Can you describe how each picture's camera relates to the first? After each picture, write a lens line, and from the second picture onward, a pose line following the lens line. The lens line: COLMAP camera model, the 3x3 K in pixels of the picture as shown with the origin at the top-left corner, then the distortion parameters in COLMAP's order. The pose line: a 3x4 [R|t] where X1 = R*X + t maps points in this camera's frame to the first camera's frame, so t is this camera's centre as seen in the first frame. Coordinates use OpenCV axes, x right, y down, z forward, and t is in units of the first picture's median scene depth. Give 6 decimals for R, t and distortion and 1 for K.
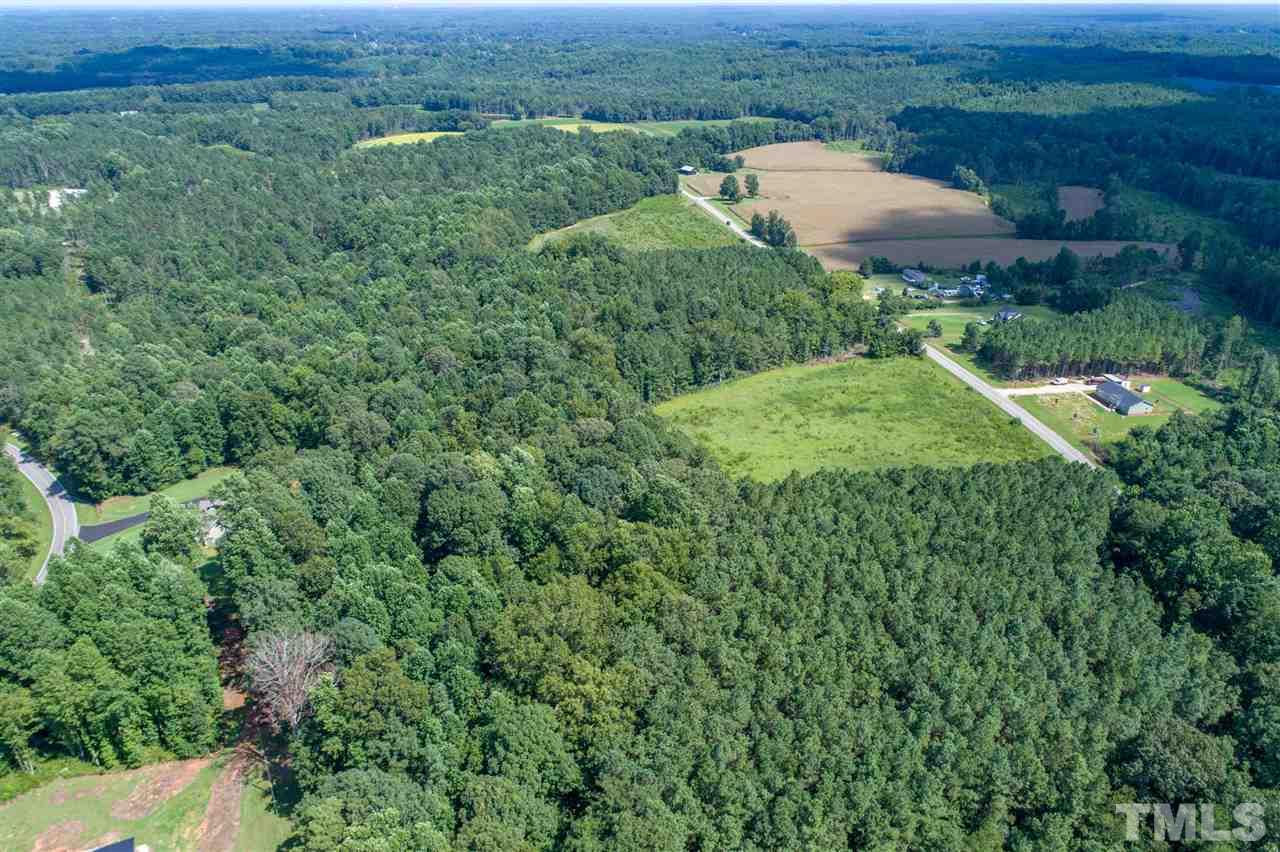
lens RADIAL K [[865.9, 0, 644.2], [0, 865.9, 424.1], [0, 0, 1]] dist [-0.003175, 0.006629]
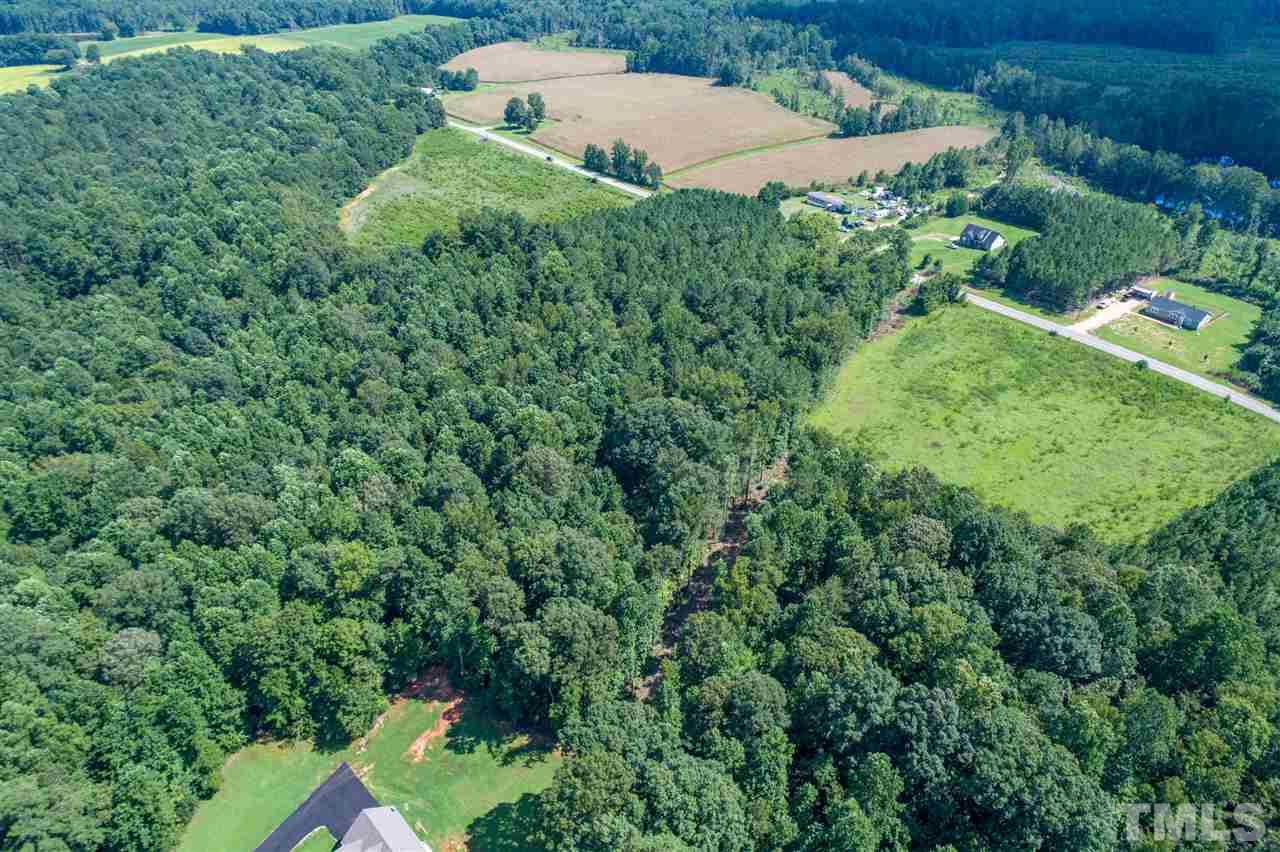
lens RADIAL K [[865.9, 0, 639.9], [0, 865.9, 430.5], [0, 0, 1]] dist [-0.003175, 0.006629]
pose [[0.889653, -0.249696, 0.382322, -0.346237], [0.201872, 0.966057, 0.161186, -0.159989], [-0.409592, -0.066219, 0.909862, 0.314748]]
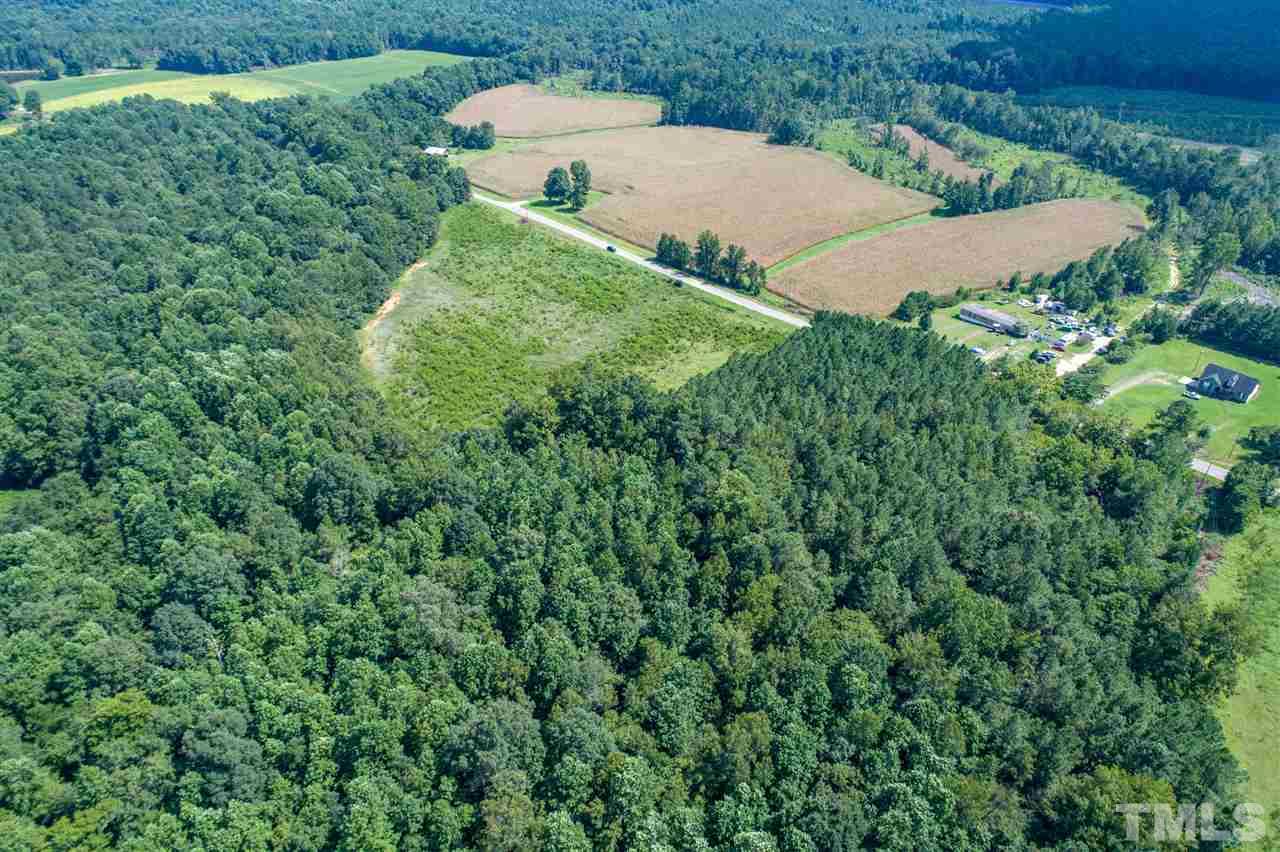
lens RADIAL K [[865.9, 0, 639.6], [0, 865.9, 428.0], [0, 0, 1]] dist [-0.003175, 0.006629]
pose [[0.869928, -0.250283, 0.424952, -0.335910], [0.206329, 0.967325, 0.147343, -0.319183], [-0.447944, -0.040498, 0.893144, 0.641652]]
